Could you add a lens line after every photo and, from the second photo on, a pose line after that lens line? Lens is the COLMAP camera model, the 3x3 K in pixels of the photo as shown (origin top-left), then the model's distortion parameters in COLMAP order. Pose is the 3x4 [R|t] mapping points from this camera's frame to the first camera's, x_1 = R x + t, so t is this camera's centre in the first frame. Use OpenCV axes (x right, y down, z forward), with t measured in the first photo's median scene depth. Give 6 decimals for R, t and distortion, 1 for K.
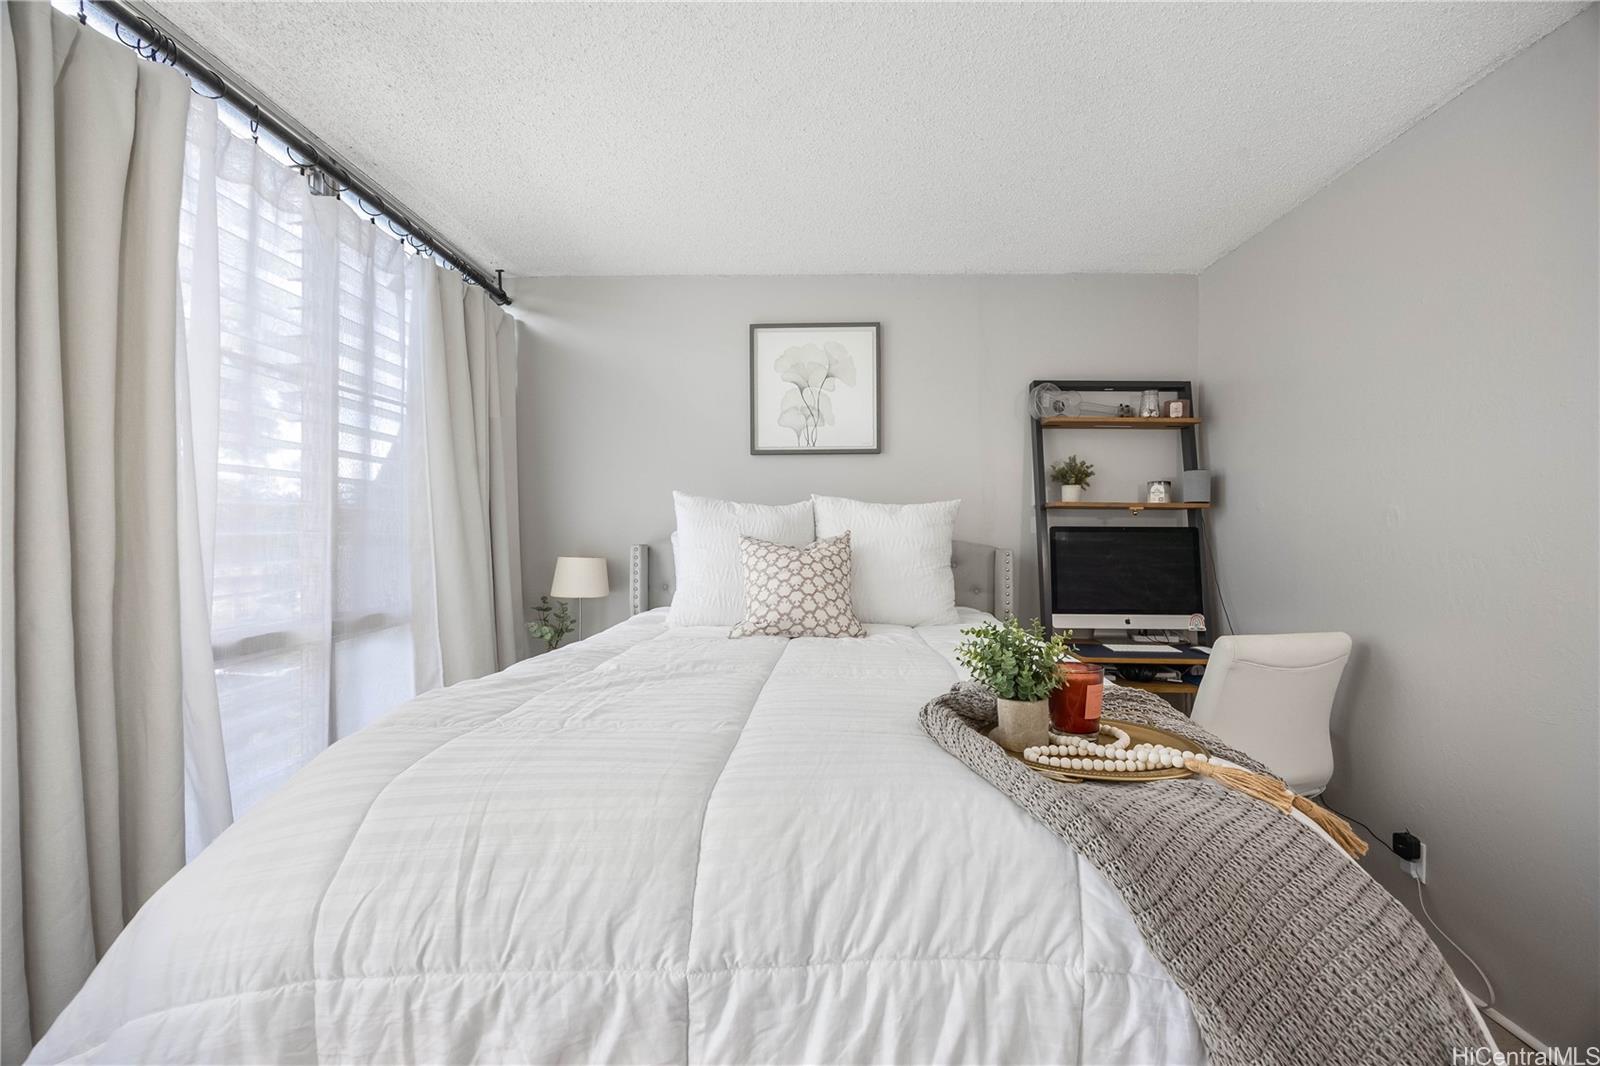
lens RADIAL K [[614.8, 0, 807.7], [0, 614.8, 523.5], [0, 0, 1]] dist [-0.001206, 0.000029]
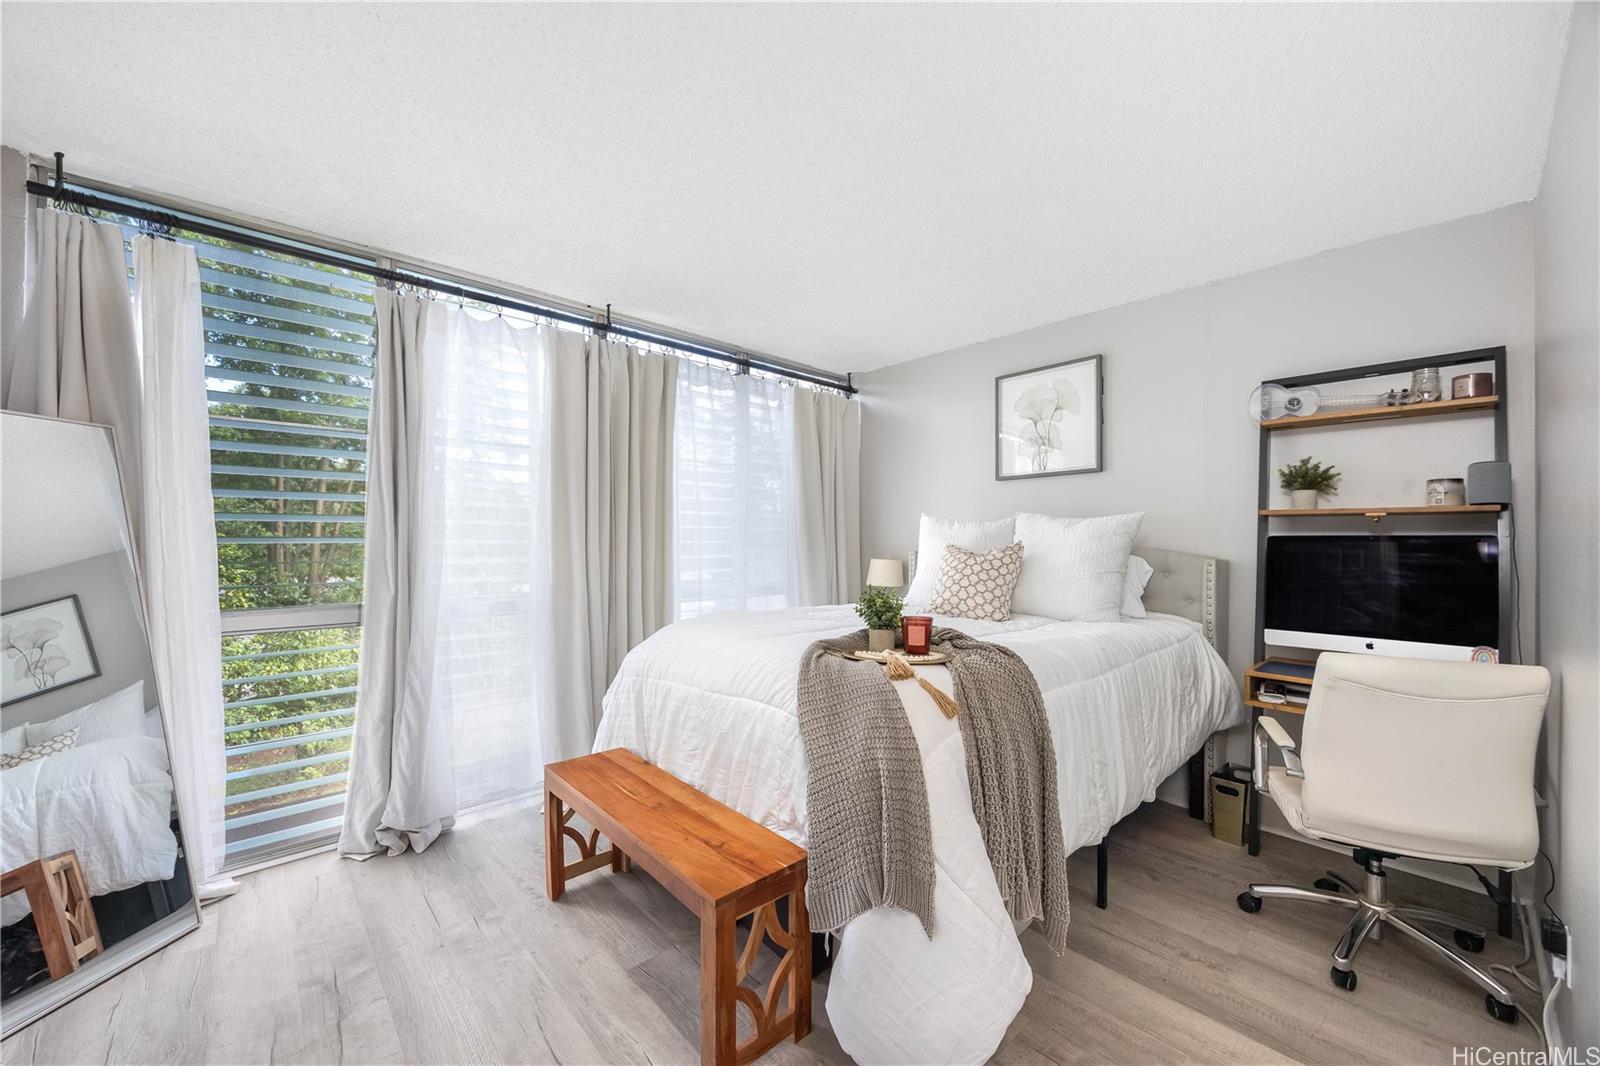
lens RADIAL K [[611.1, 0, 800.0], [0, 611.1, 533.0], [0, 0, 1]] dist [-0.006994, -0.000146]
pose [[0.686652, -0.011807, -0.726890, 0.566210], [0.005945, 0.999926, -0.010626, 0.005426], [0.726962, 0.002975, 0.686671, -0.156187]]
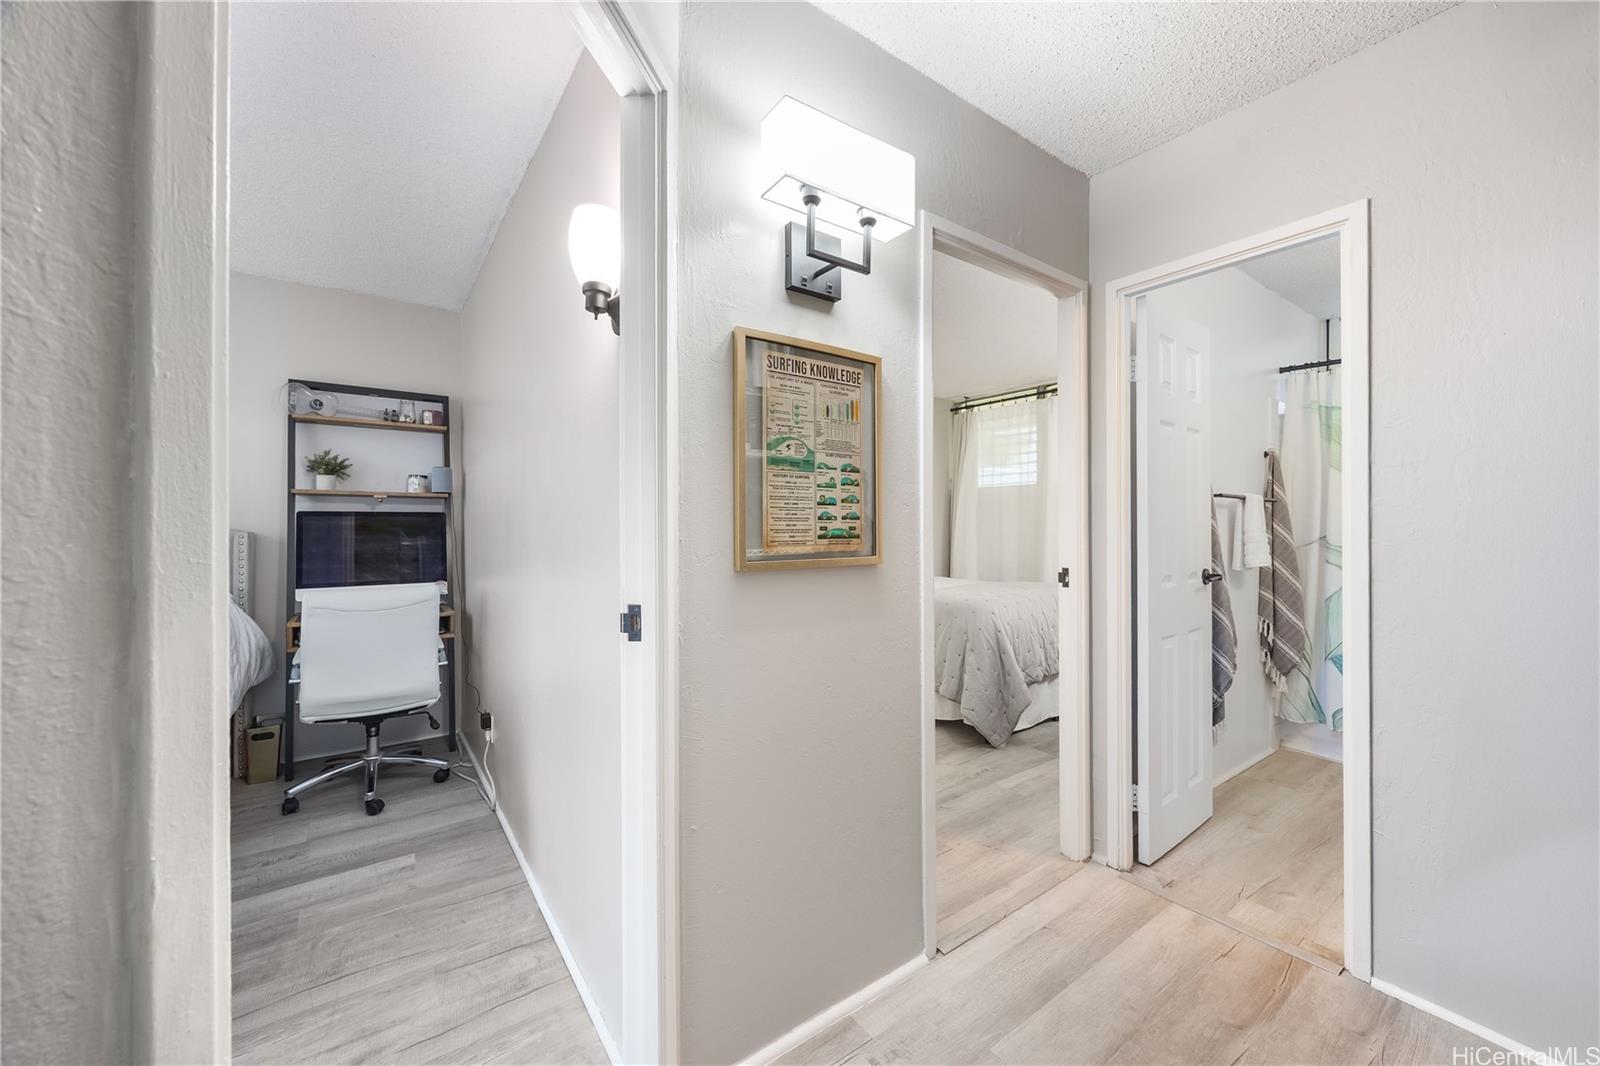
lens RADIAL K [[614.8, 0, 807.7], [0, 614.8, 523.5], [0, 0, 1]] dist [-0.001206, 0.000029]
pose [[0.793112, -0.004672, 0.609058, 0.441776], [0.002018, 0.999985, 0.005043, 0.022386], [-0.609073, -0.002770, 0.793110, -0.437703]]
